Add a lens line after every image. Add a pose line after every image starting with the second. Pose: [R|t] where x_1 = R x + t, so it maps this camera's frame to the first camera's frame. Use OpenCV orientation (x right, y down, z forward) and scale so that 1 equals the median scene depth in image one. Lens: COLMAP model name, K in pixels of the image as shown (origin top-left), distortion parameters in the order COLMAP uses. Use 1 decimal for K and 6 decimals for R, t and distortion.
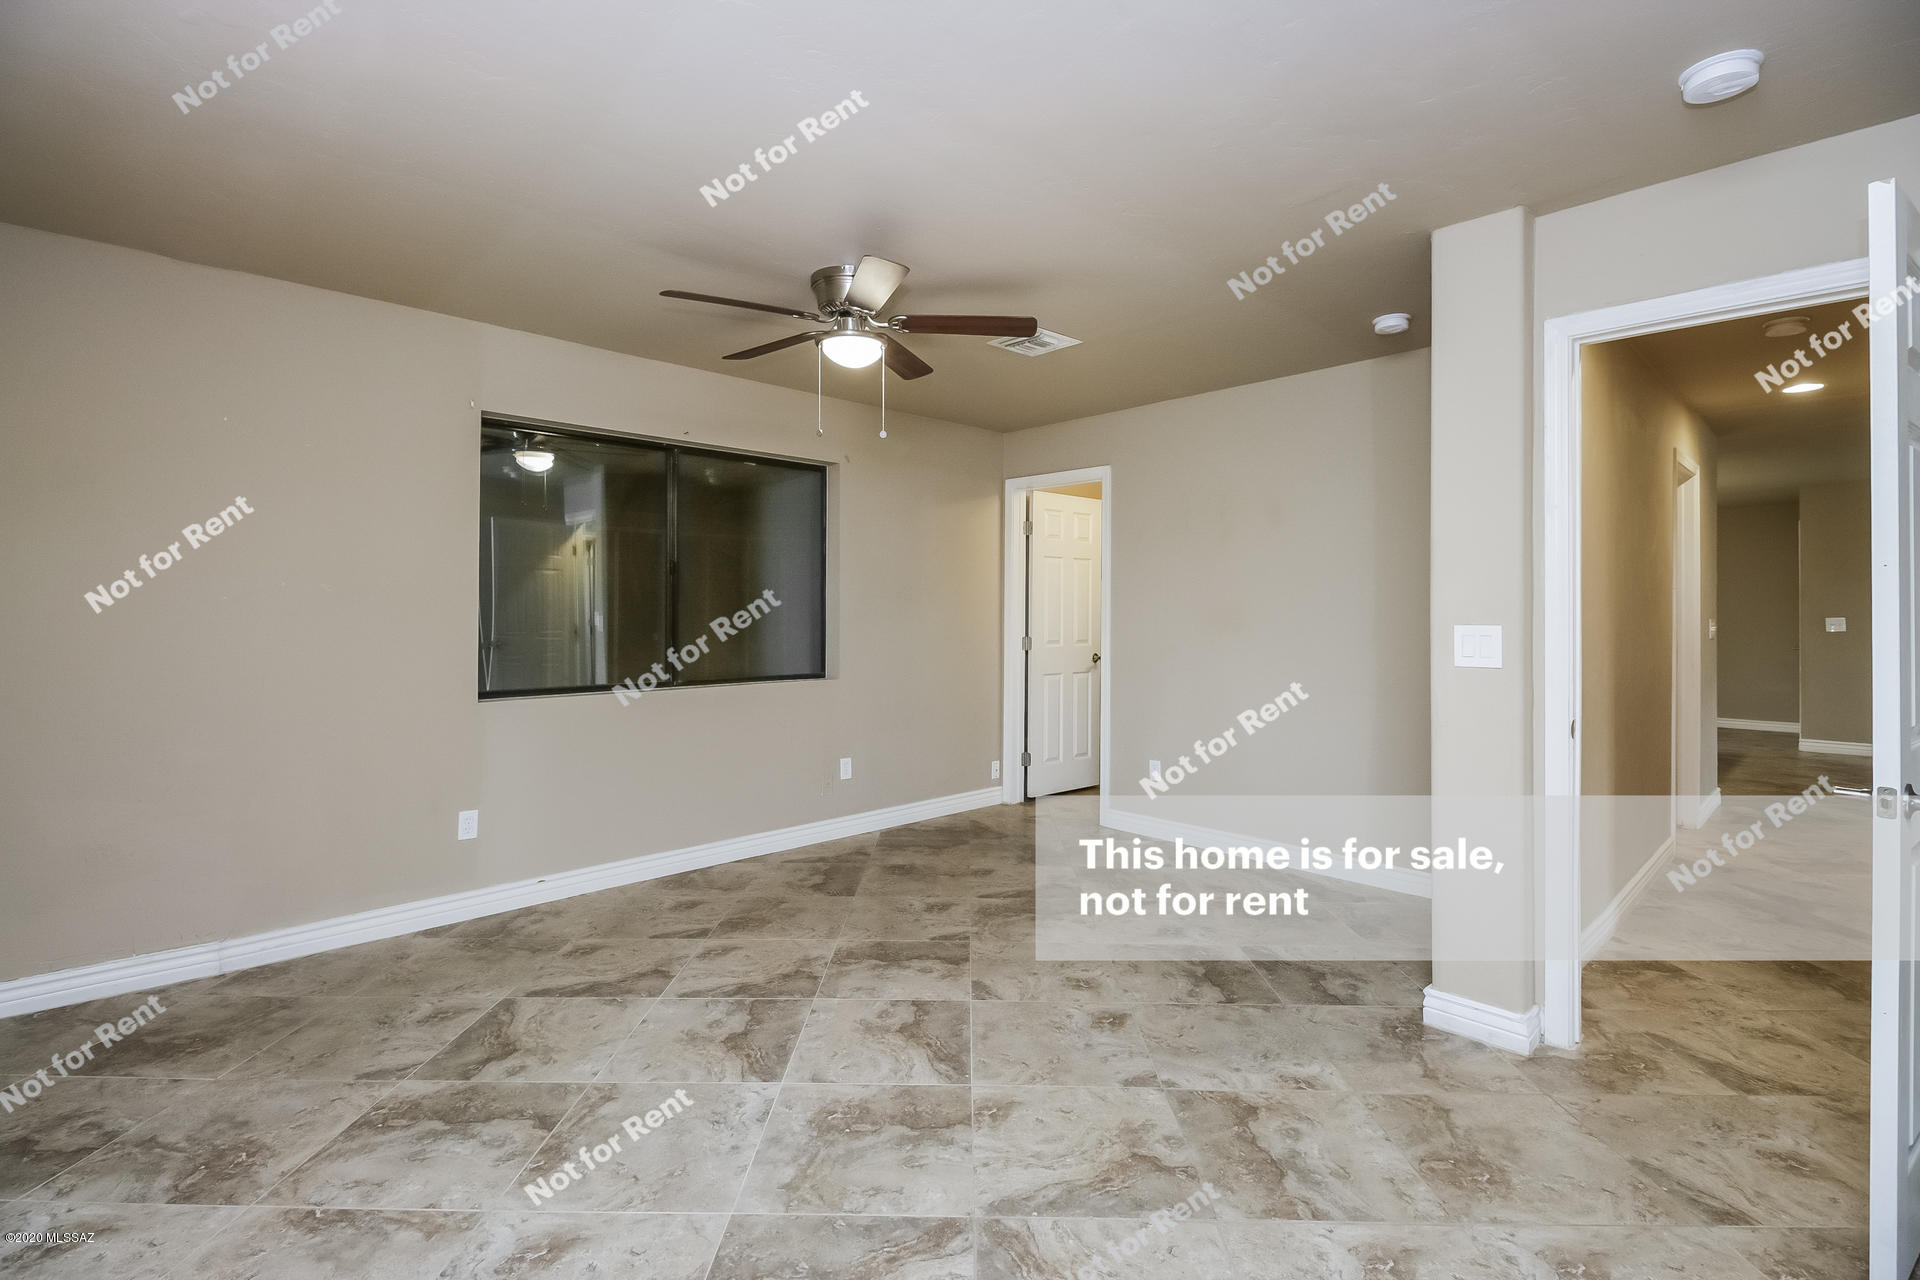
lens RADIAL K [[887.5, 0, 963.0], [0, 887.5, 619.6], [0, 0, 1]] dist [0.001006, -0.003943]
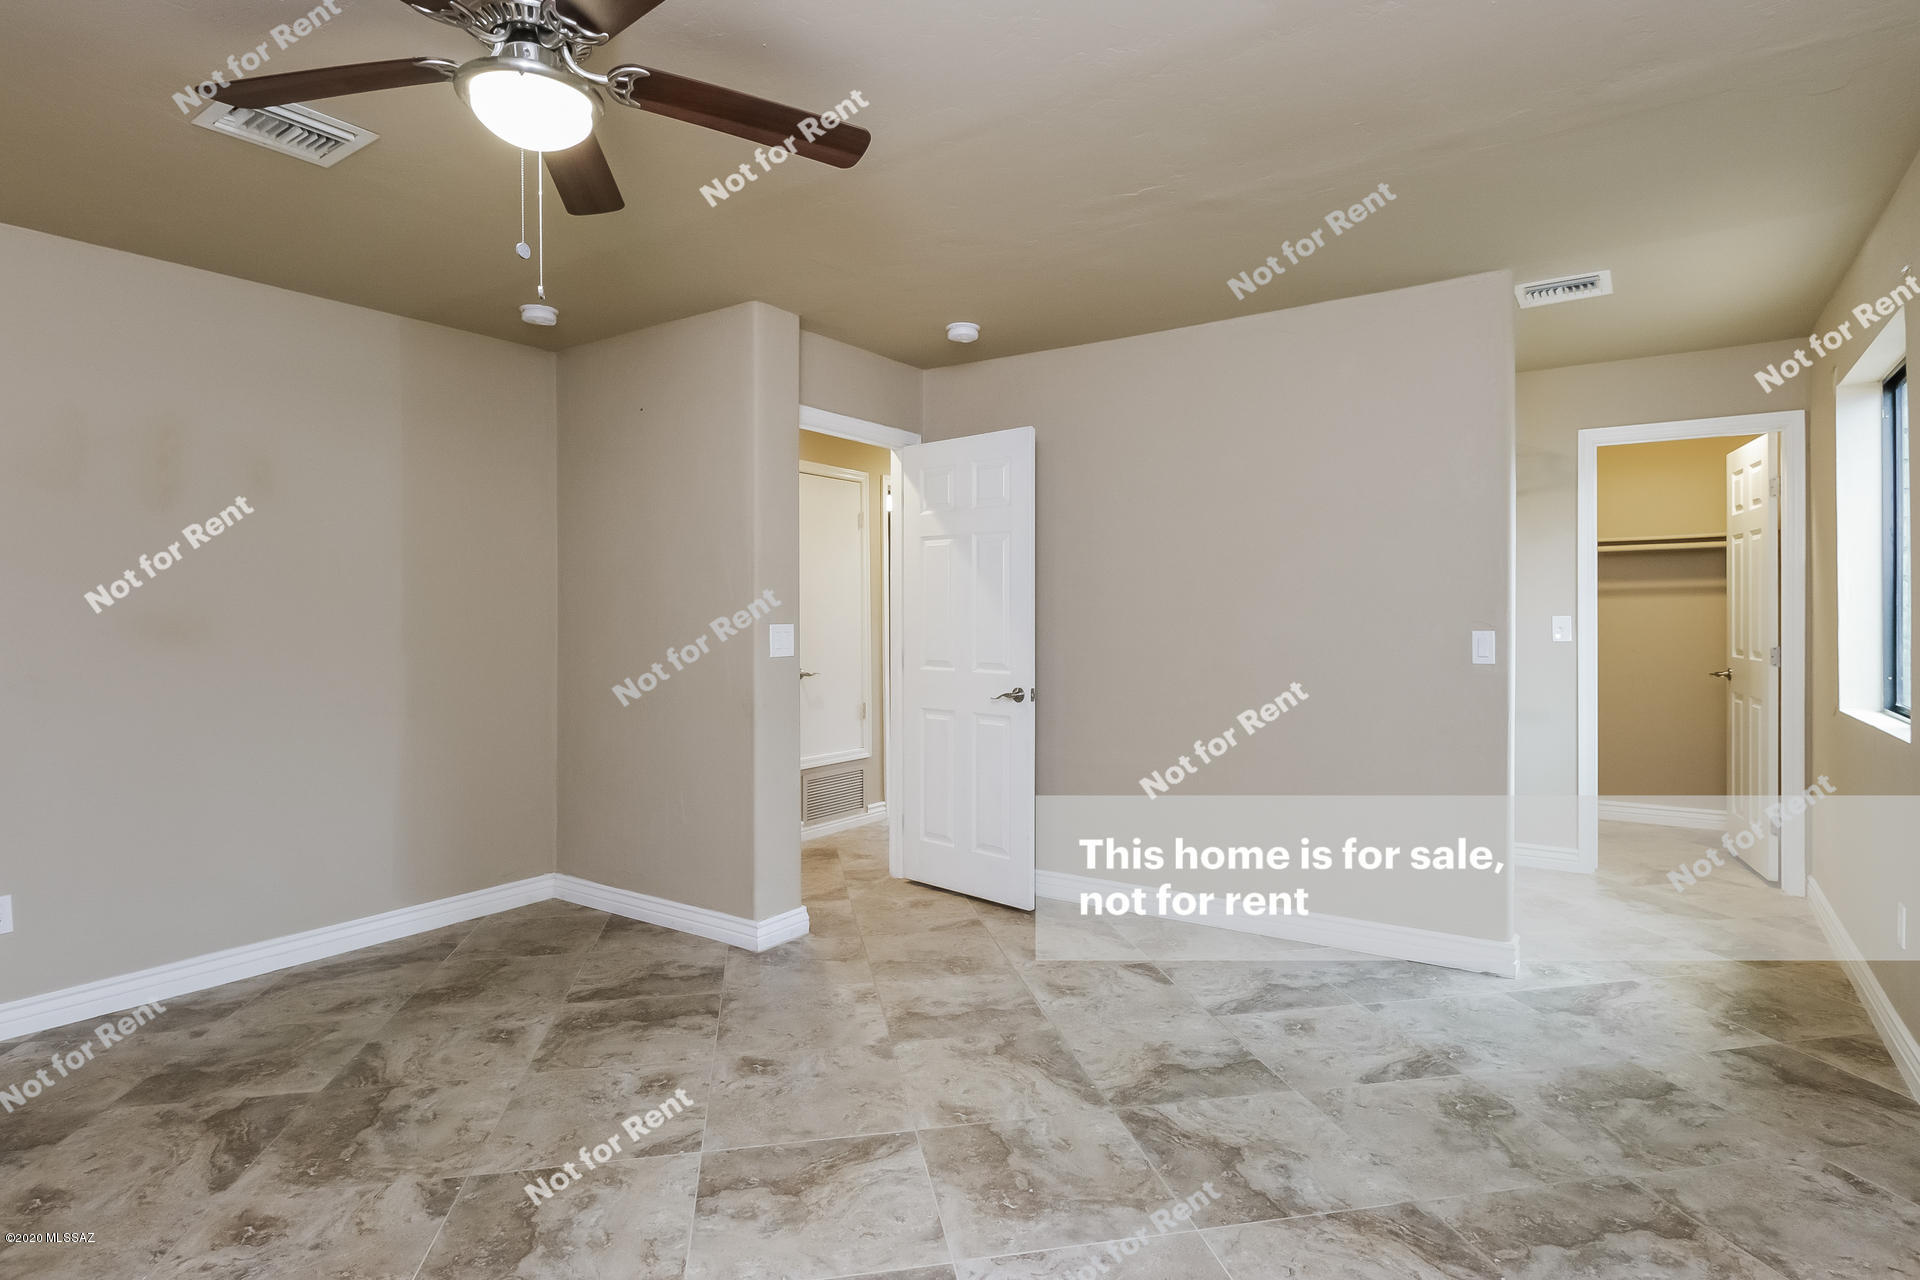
lens RADIAL K [[962.2, 0, 977.7], [0, 962.2, 634.5], [0, 0, 1]] dist [0.011909, 0.000218]
pose [[-0.198790, -0.021966, 0.979796, -0.959810], [0.010256, 0.999647, 0.024492, -0.012247], [-0.979988, 0.014918, -0.198495, 1.114263]]
